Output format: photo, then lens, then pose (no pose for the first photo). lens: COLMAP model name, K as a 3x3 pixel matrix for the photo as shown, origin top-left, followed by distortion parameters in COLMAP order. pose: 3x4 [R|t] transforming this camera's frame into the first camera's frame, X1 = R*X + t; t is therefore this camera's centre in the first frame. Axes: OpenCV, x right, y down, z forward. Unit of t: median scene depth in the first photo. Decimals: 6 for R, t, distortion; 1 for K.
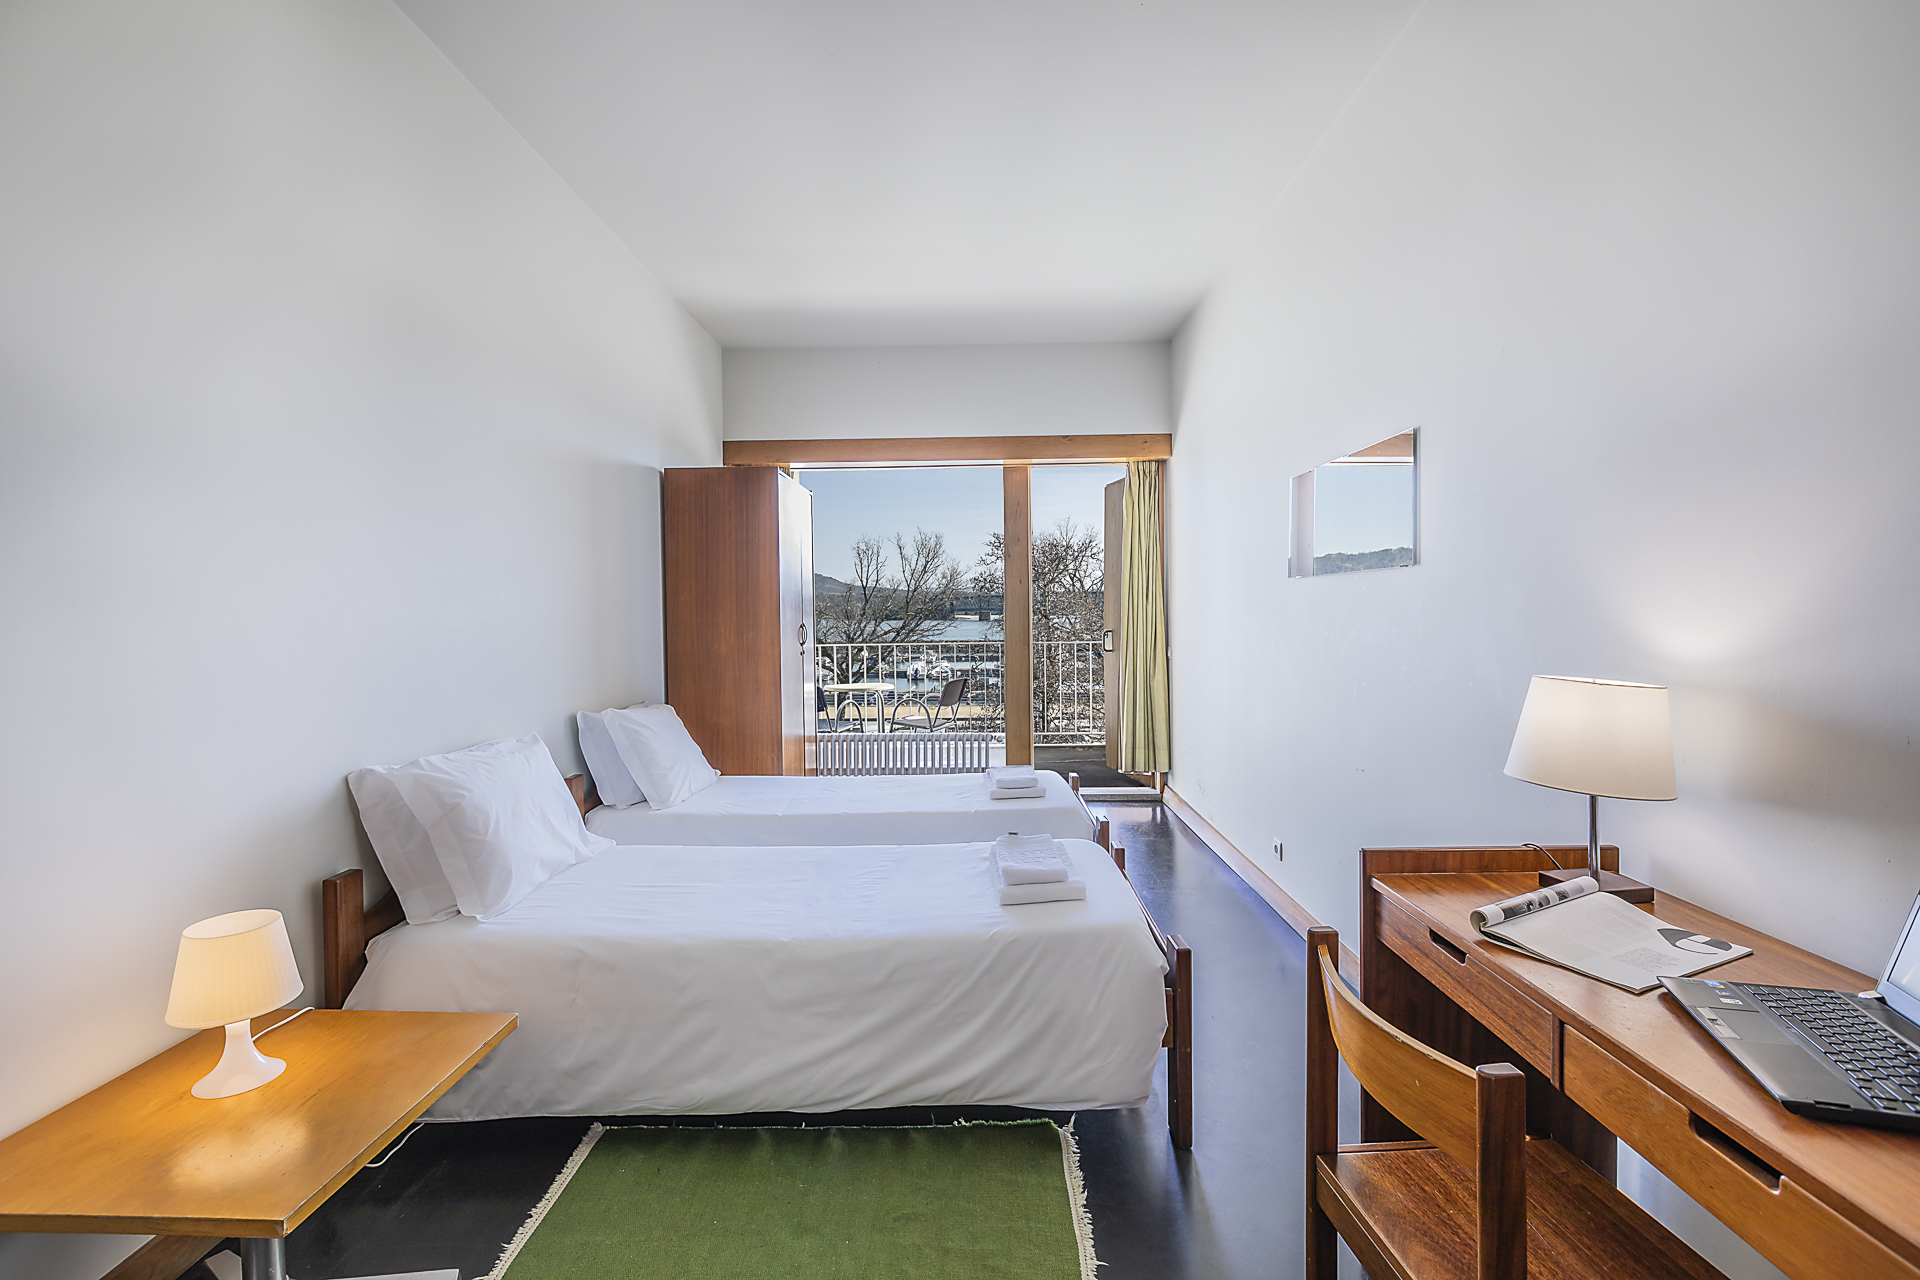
lens RADIAL K [[856.0, 0, 967.1], [0, 856.0, 623.0], [0, 0, 1]] dist [-0.001061, 0.001396]
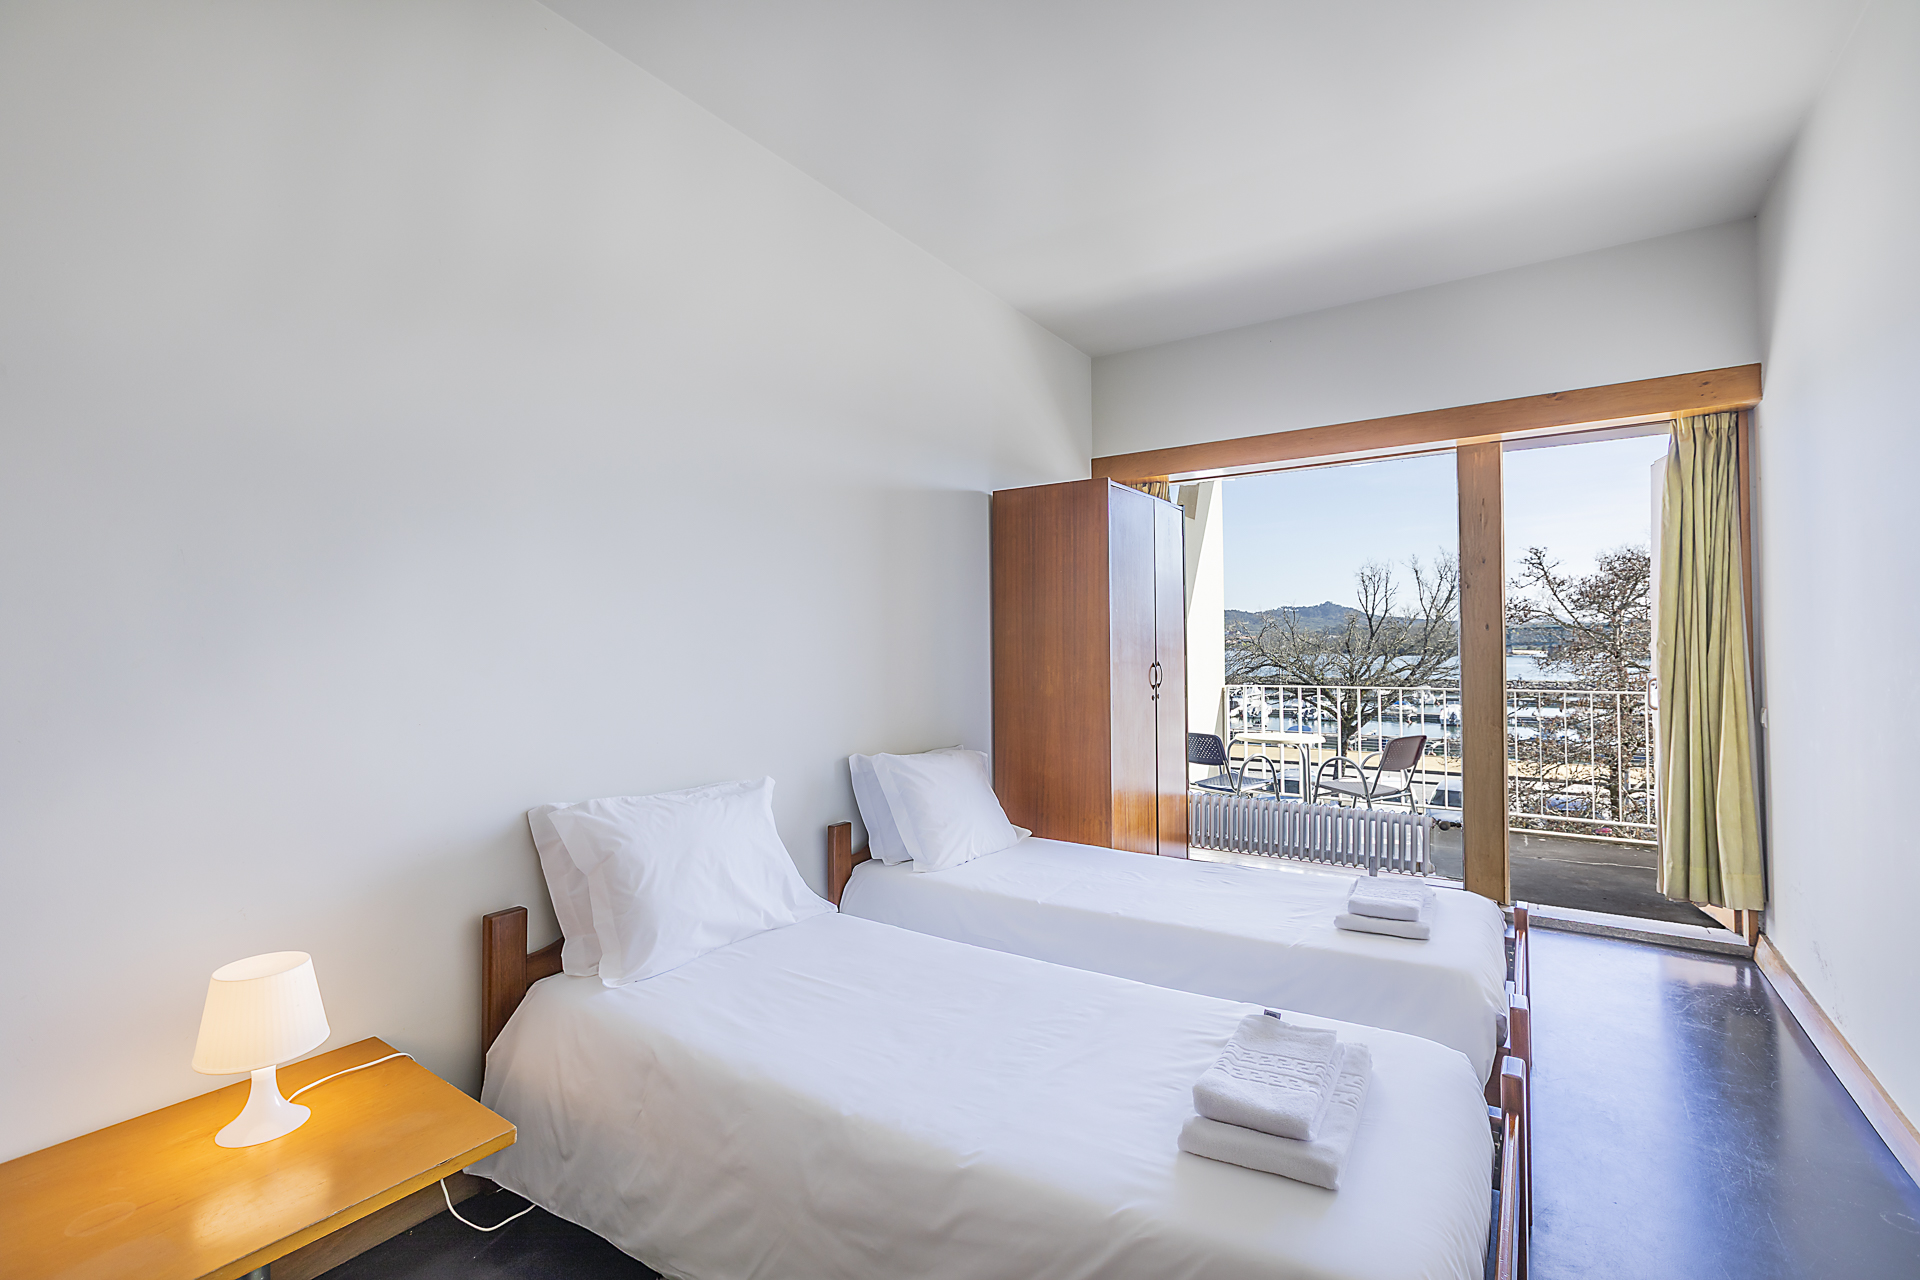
lens RADIAL K [[856.0, 0, 962.2], [0, 856.0, 626.3], [0, 0, 1]] dist [-0.001061, 0.001396]
pose [[0.831030, -0.007868, -0.556172, 0.129736], [-0.011484, 0.999444, -0.031299, -0.006564], [0.556109, 0.032398, 0.830477, 0.218169]]
